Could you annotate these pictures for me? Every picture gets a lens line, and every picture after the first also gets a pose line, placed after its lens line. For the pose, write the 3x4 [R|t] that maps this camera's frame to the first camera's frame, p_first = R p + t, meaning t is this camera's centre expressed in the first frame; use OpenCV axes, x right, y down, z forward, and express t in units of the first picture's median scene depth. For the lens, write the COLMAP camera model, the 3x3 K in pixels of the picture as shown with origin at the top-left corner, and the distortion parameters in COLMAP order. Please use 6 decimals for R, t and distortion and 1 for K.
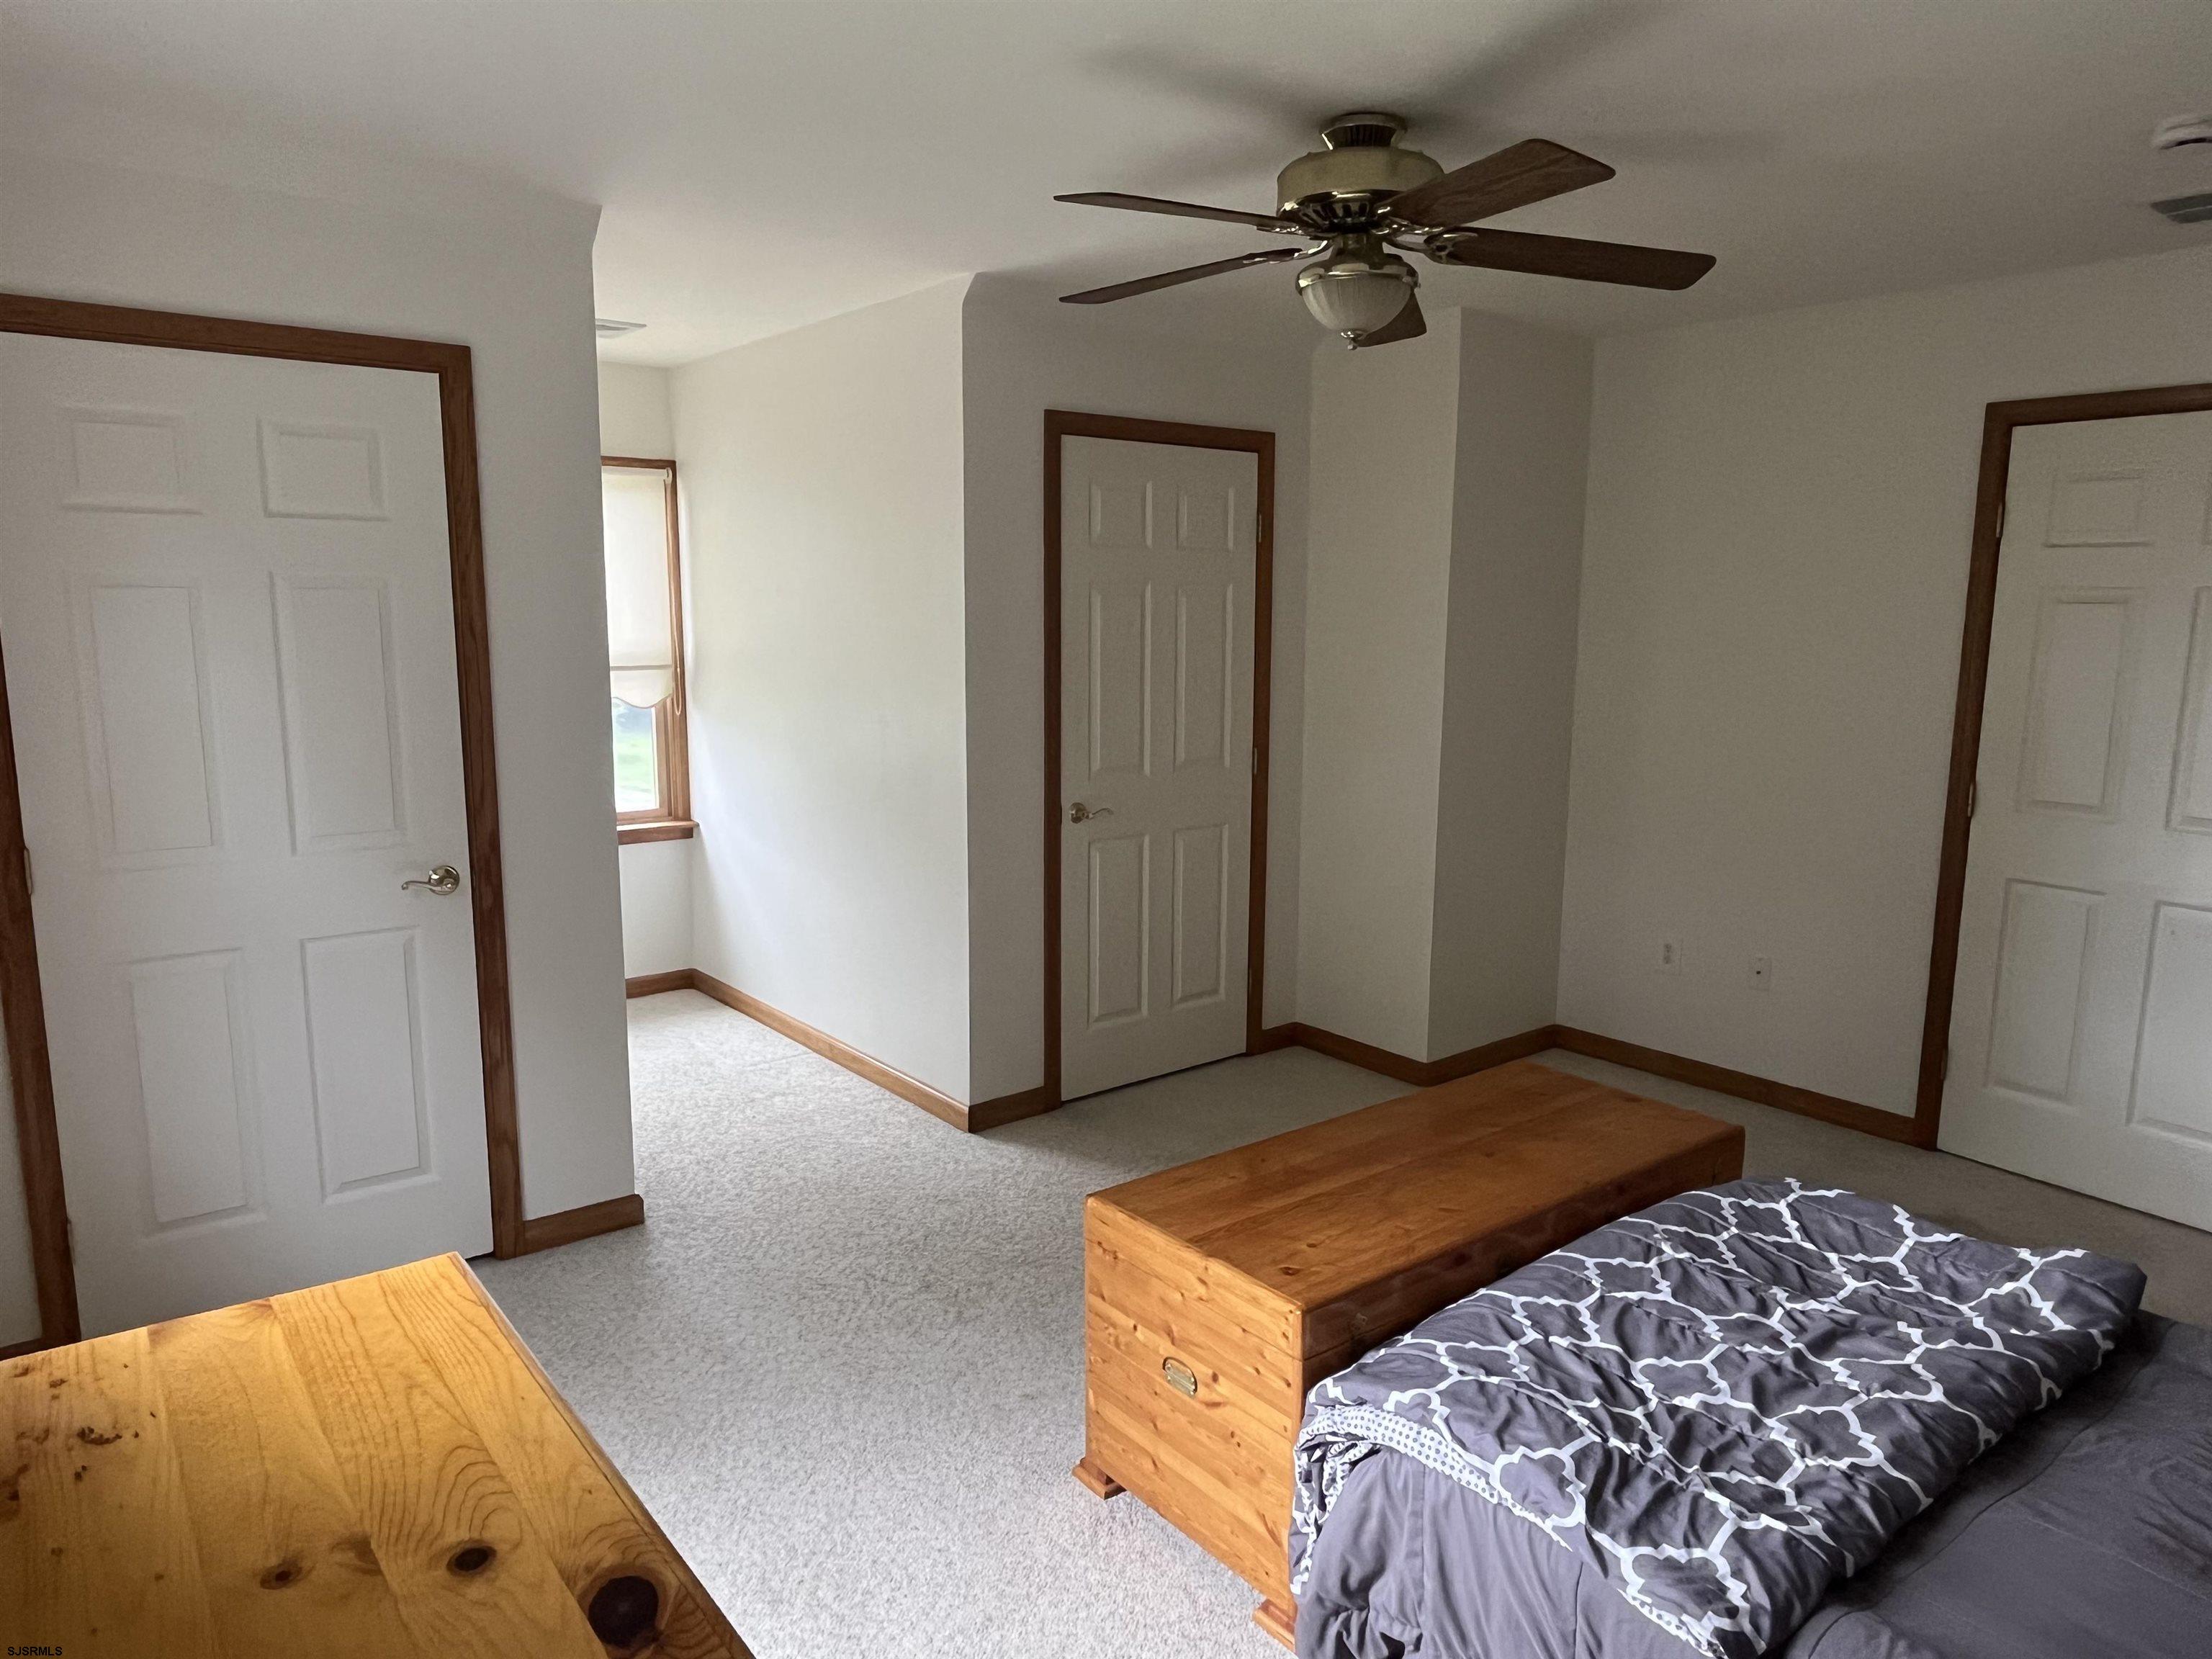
lens RADIAL K [[1424.7, 0, 1102.5], [0, 1424.7, 823.3], [0, 0, 1]] dist [-0.002754, -0.005108]
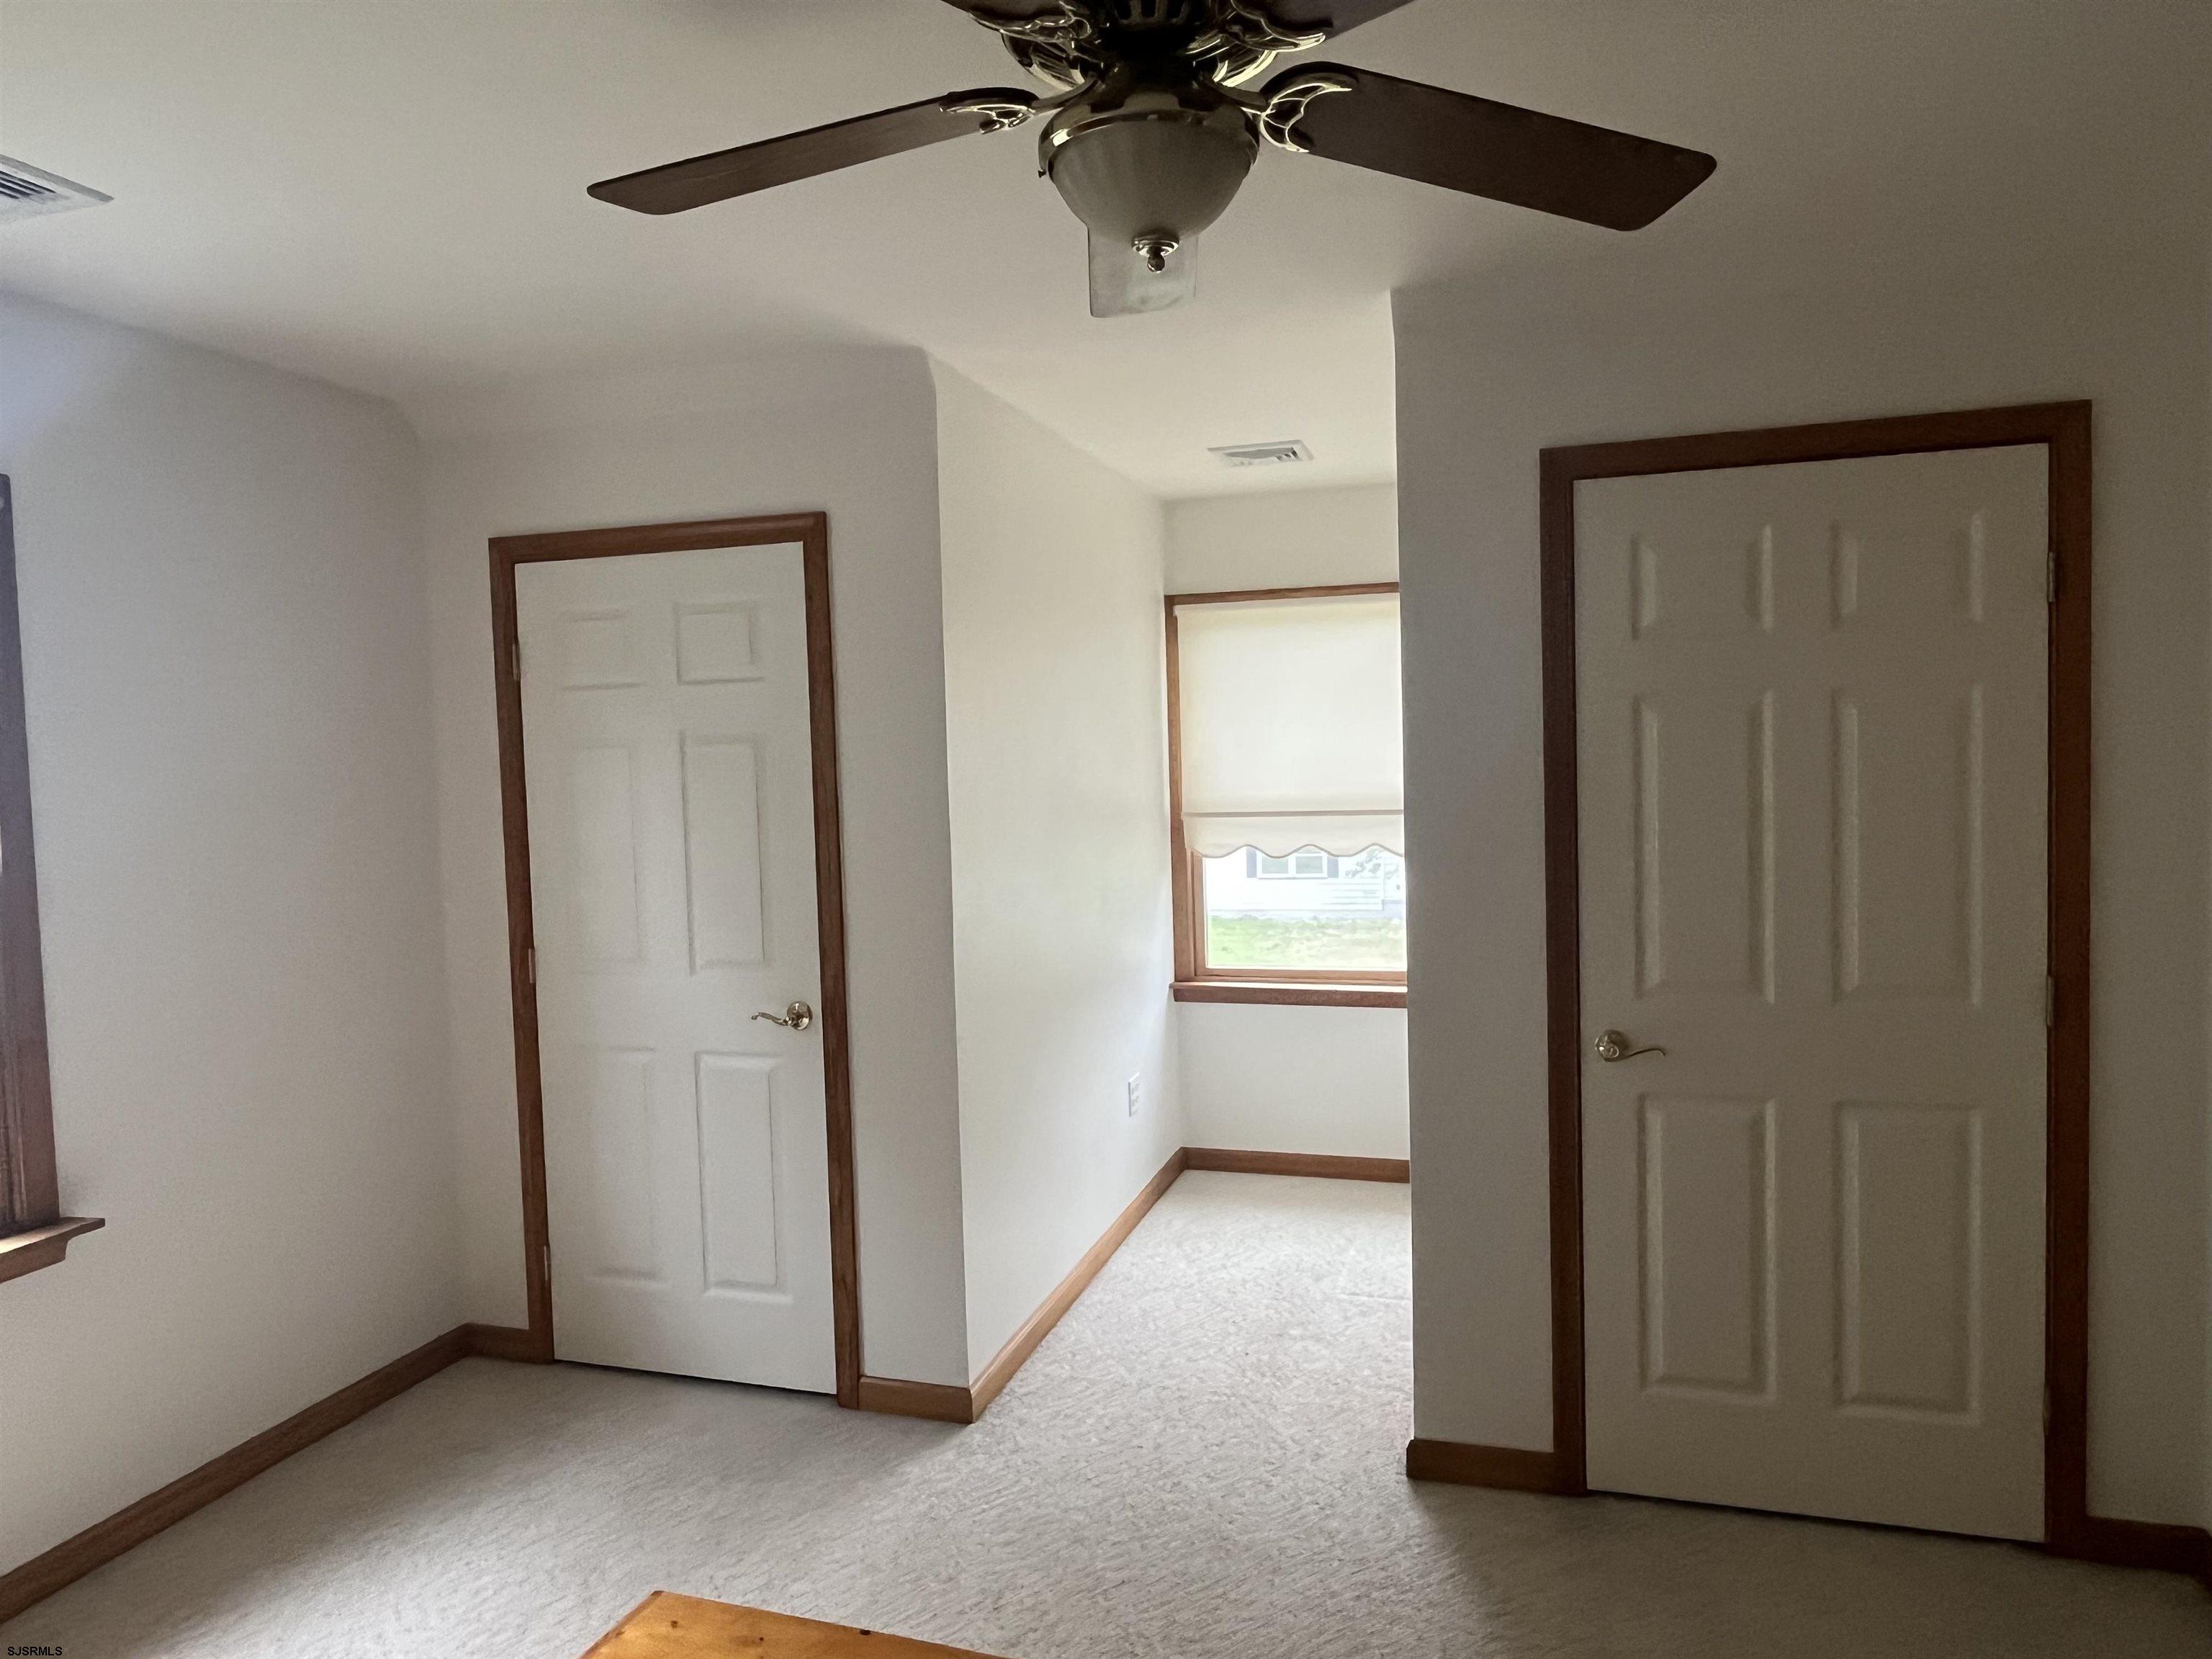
lens RADIAL K [[1424.7, 0, 1102.5], [0, 1424.7, 823.3], [0, 0, 1]] dist [-0.002754, -0.005108]
pose [[0.554477, 0.019365, -0.831973, 0.480017], [-0.097400, 0.994369, -0.041768, -0.071769], [0.826479, 0.104193, 0.553241, 0.534467]]
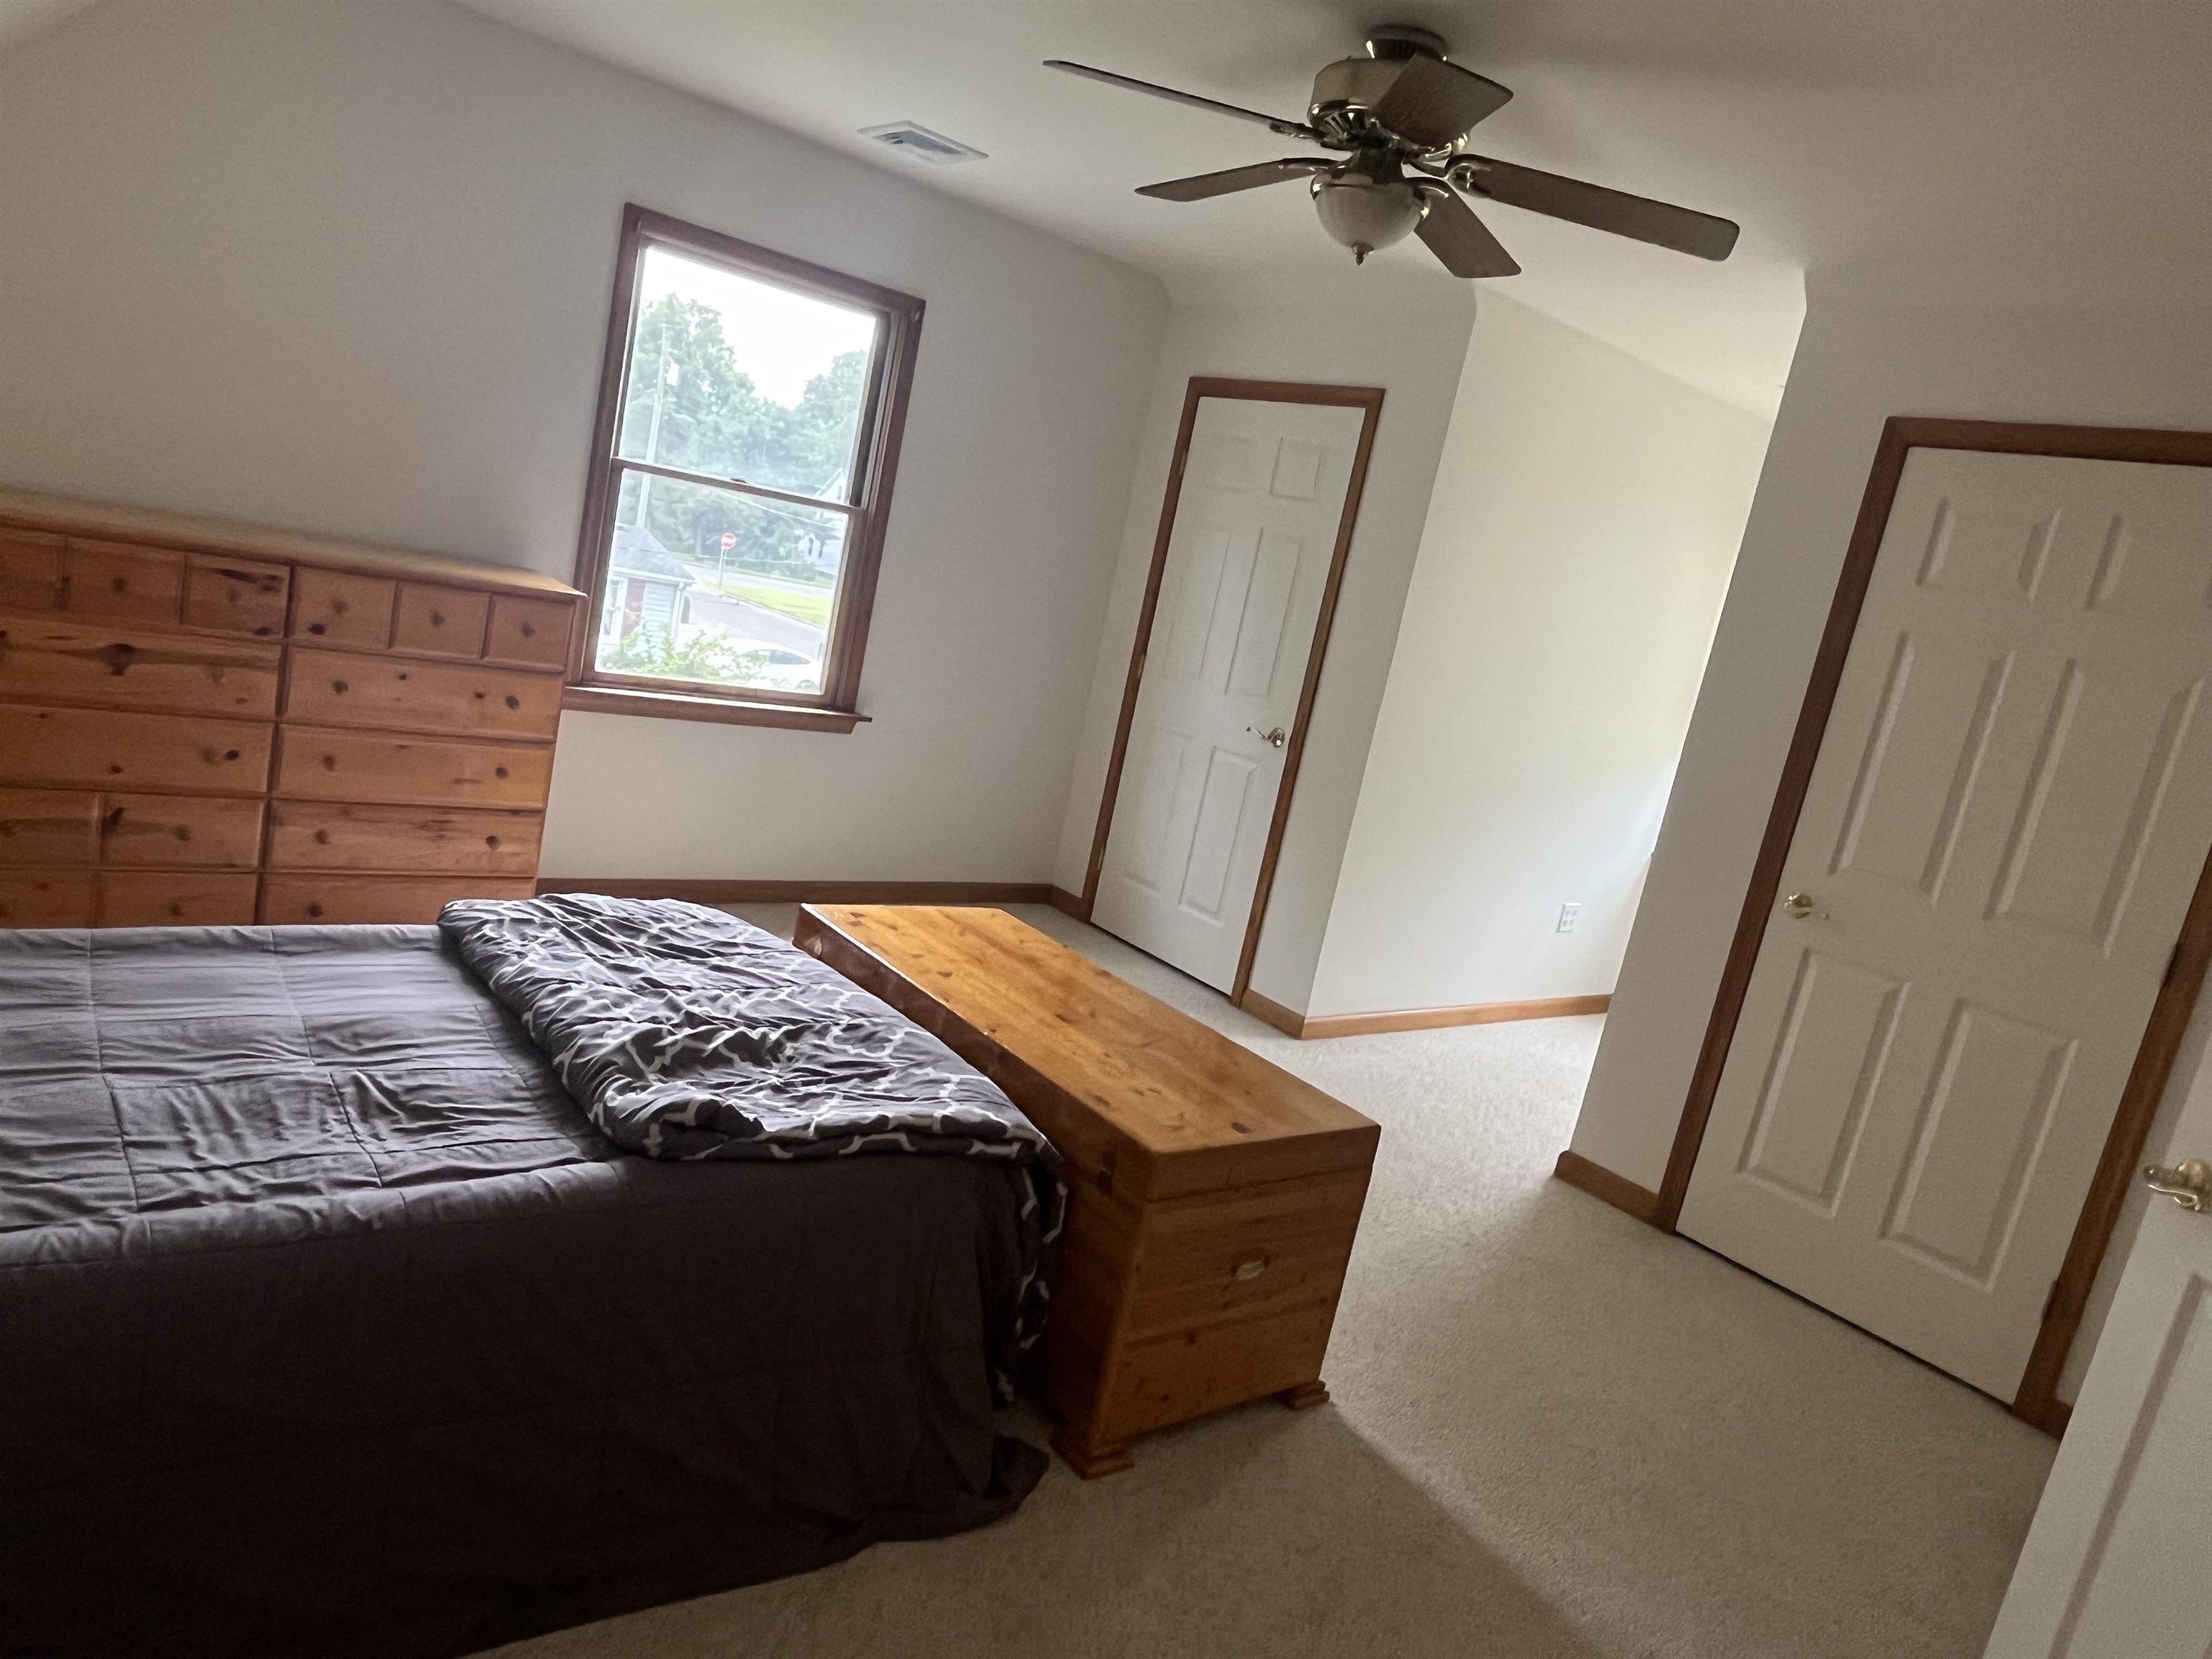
lens RADIAL K [[1424.7, 0, 1102.5], [0, 1424.7, 823.3], [0, 0, 1]] dist [-0.002754, -0.005108]
pose [[0.006510, 0.177474, -0.984104, 0.936700], [-0.351497, 0.921730, 0.163901, -0.053941], [0.936166, 0.344843, 0.068382, 0.684149]]
